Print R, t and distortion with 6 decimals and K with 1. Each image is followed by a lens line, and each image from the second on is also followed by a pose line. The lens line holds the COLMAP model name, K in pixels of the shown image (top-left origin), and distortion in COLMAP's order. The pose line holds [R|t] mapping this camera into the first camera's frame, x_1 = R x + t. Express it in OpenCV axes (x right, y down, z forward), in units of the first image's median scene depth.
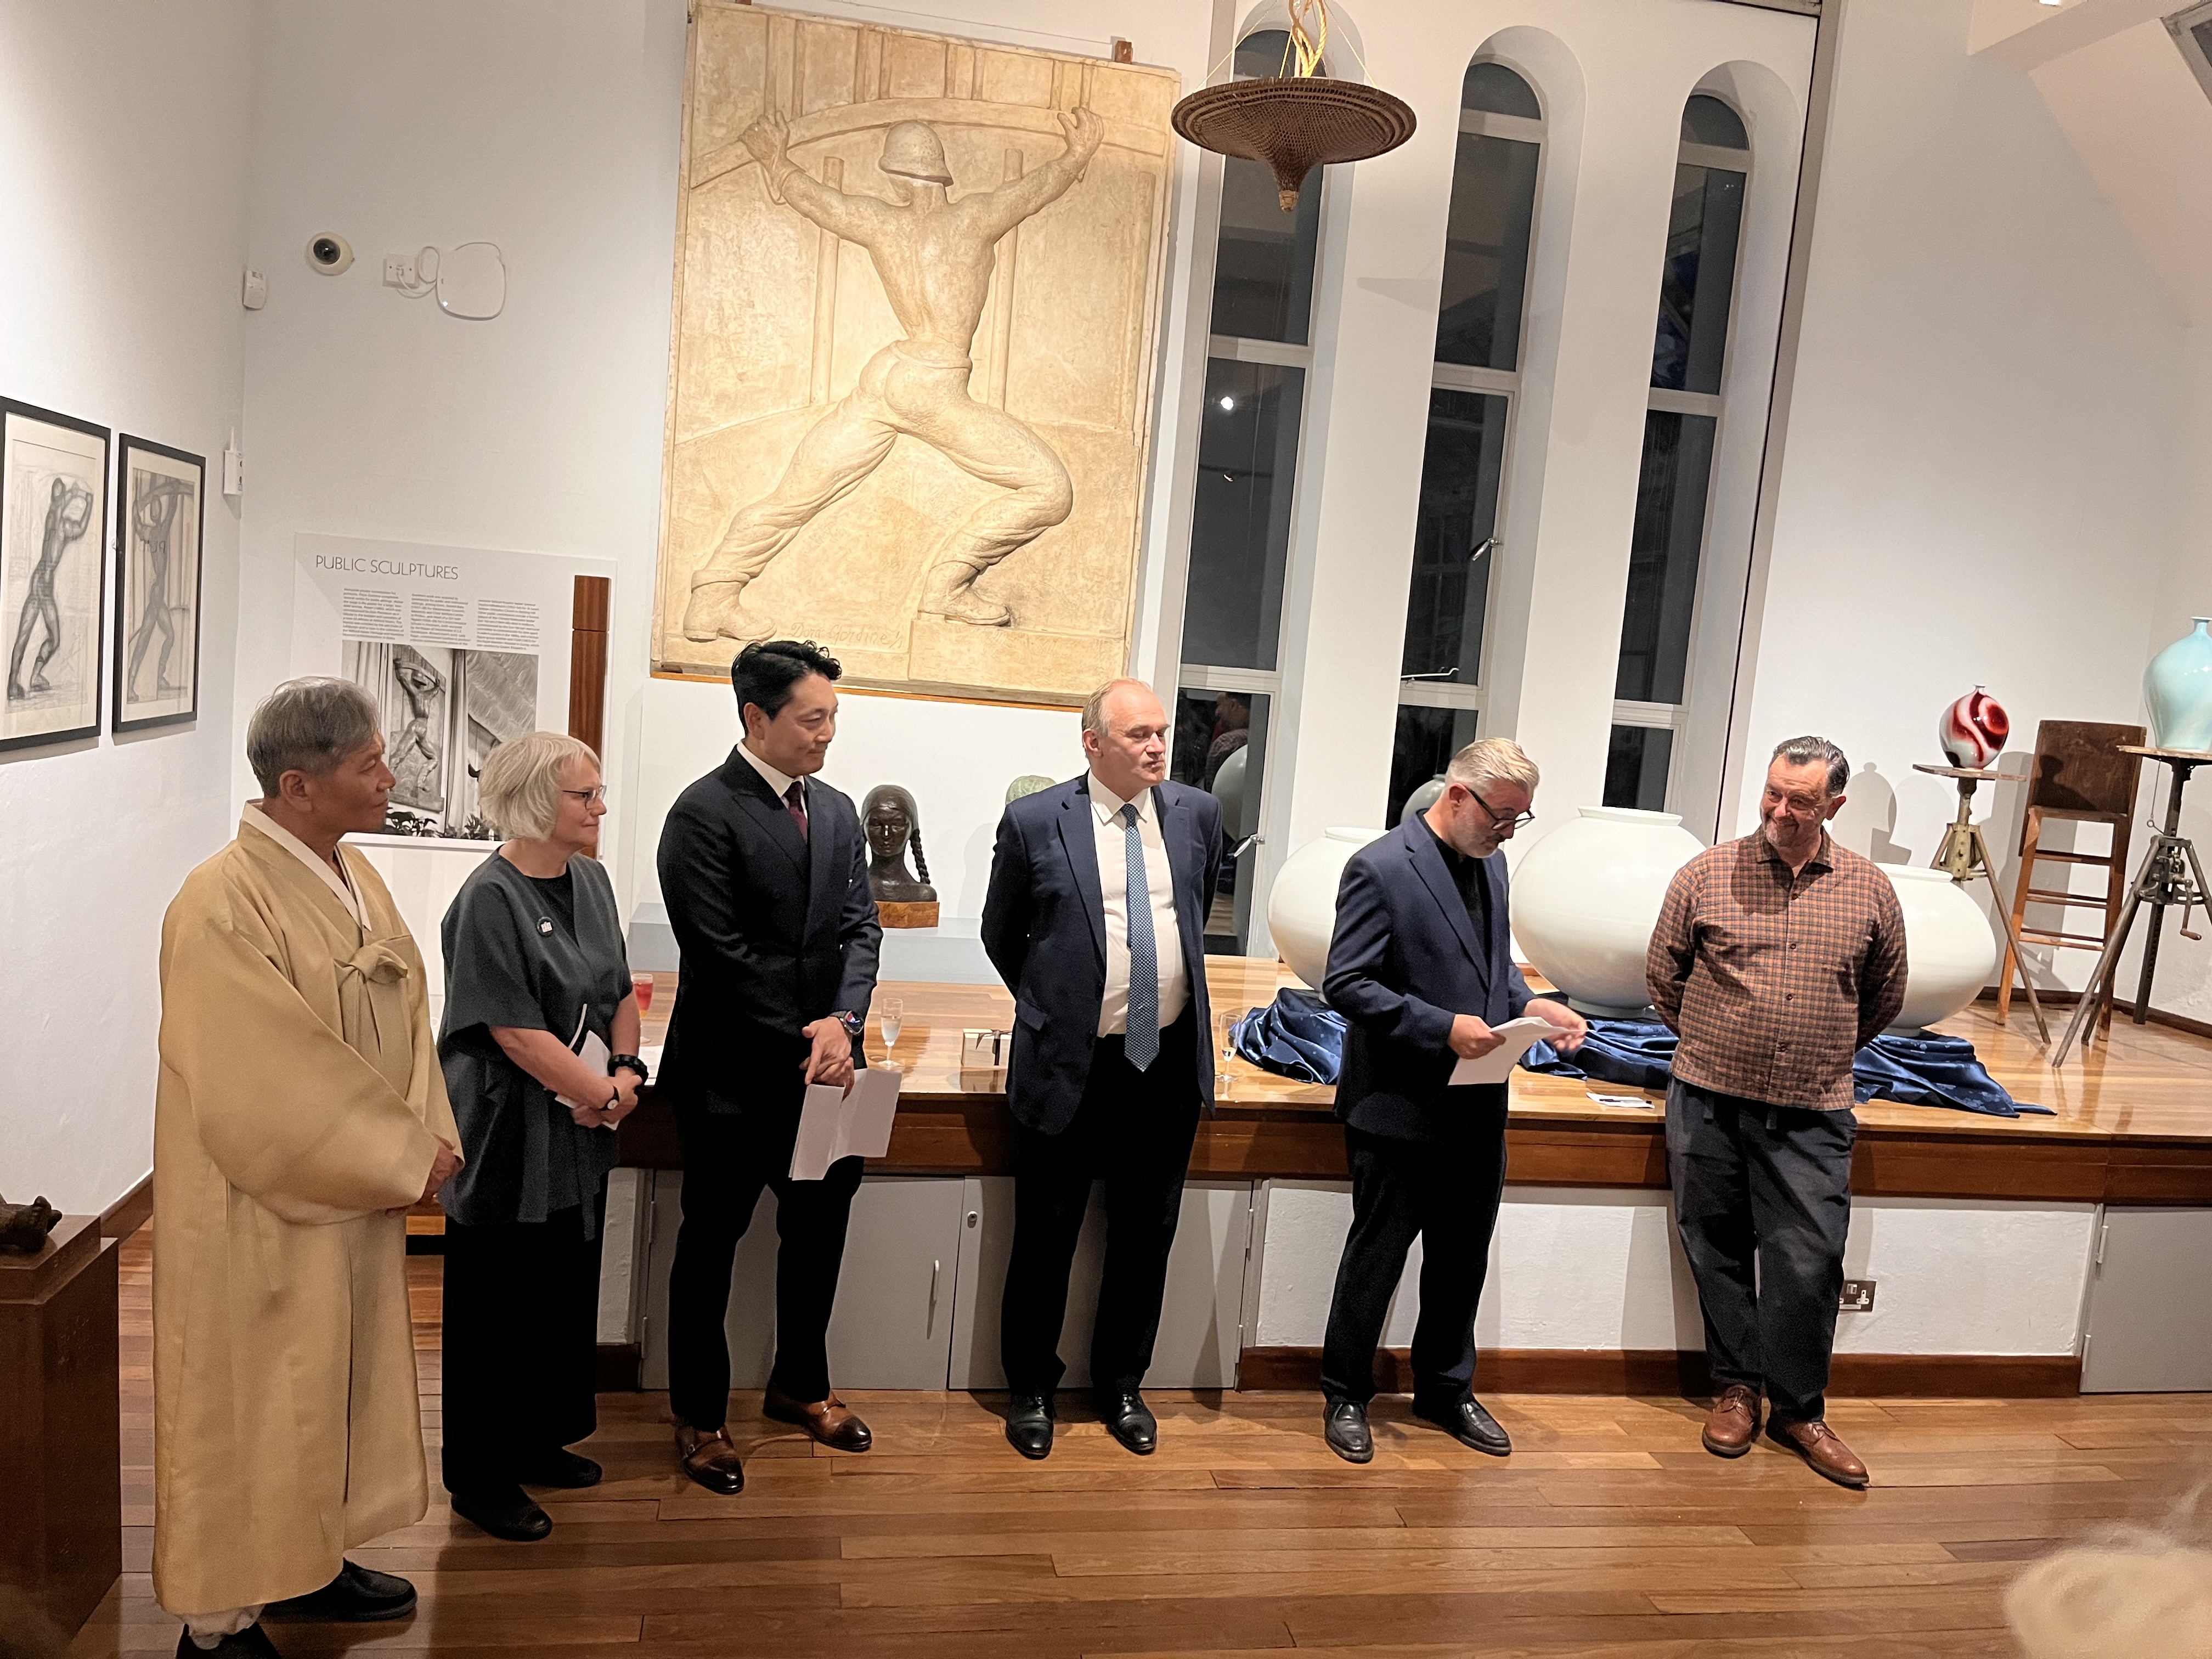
lens RADIAL K [[1635.0, 0, 1106.0], [0, 1635.0, 829.5], [0, 0, 1]] dist [0.072840, -0.107595]
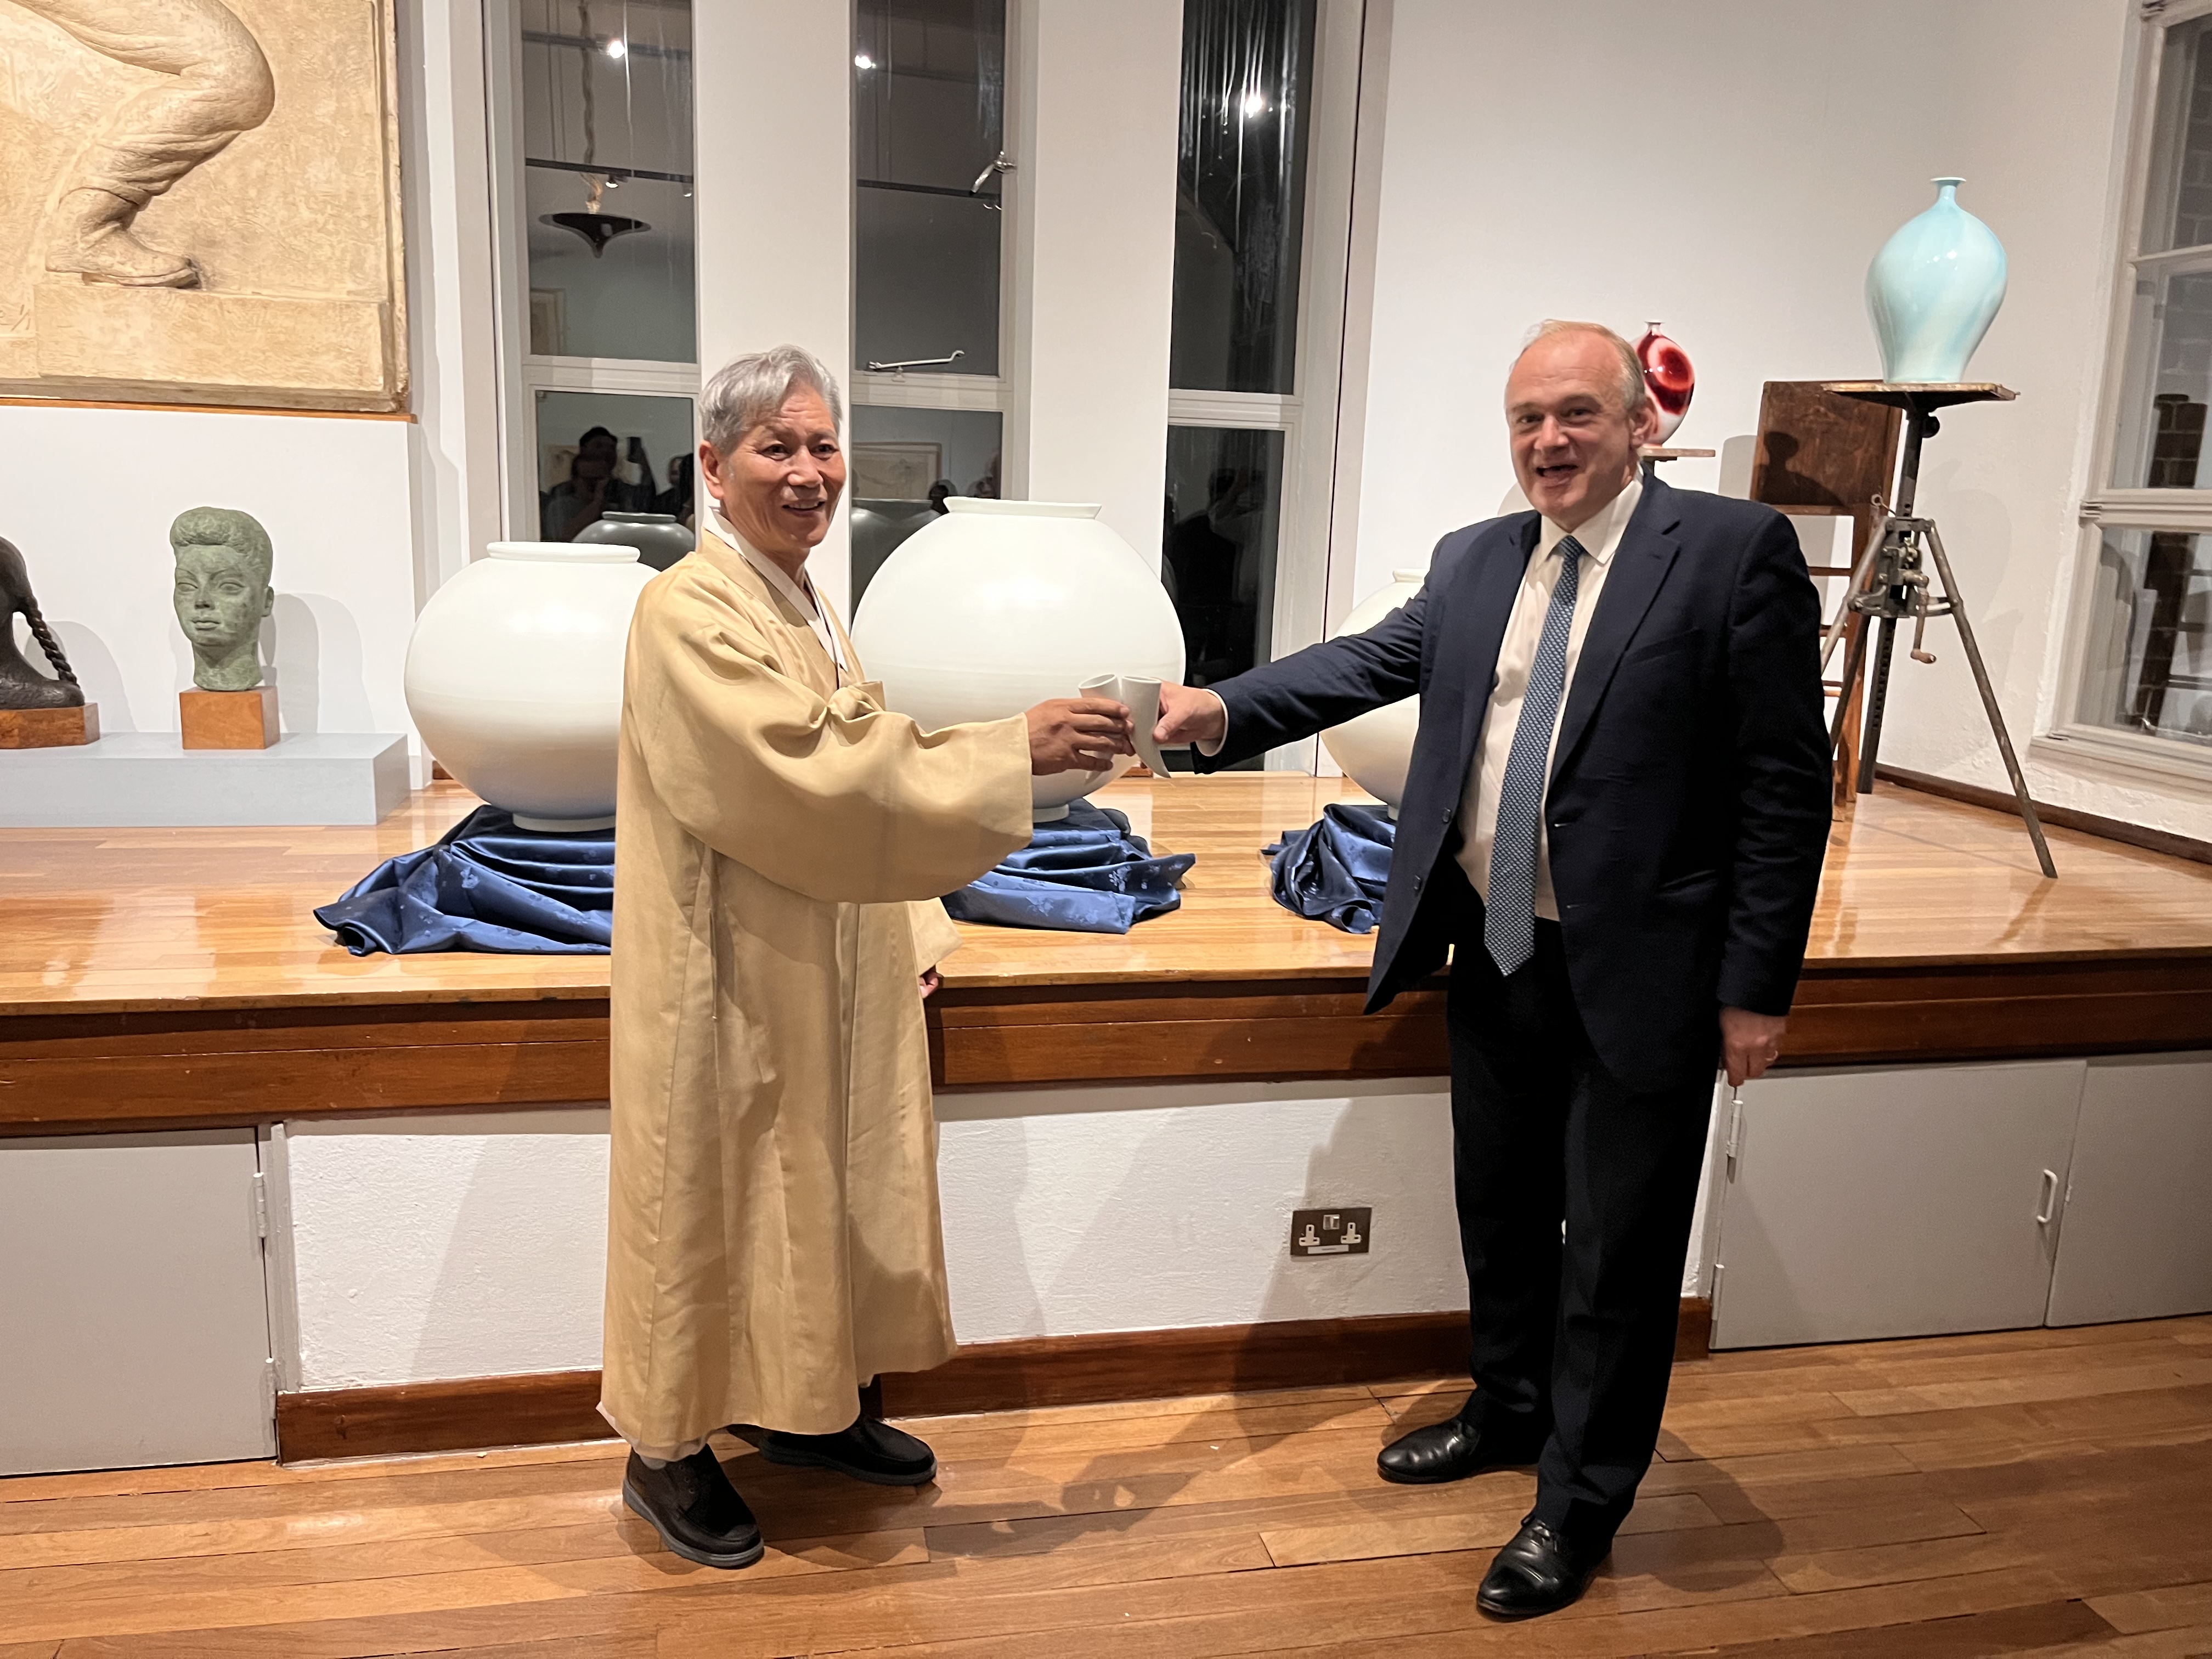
lens RADIAL K [[1635.0, 0, 1106.0], [0, 1635.0, 829.5], [0, 0, 1]] dist [0.072840, -0.107595]
pose [[0.998558, -0.052083, 0.013034, 0.290800], [0.050593, 0.994074, 0.096215, 0.048567], [-0.017968, -0.095416, 0.995275, 0.305896]]
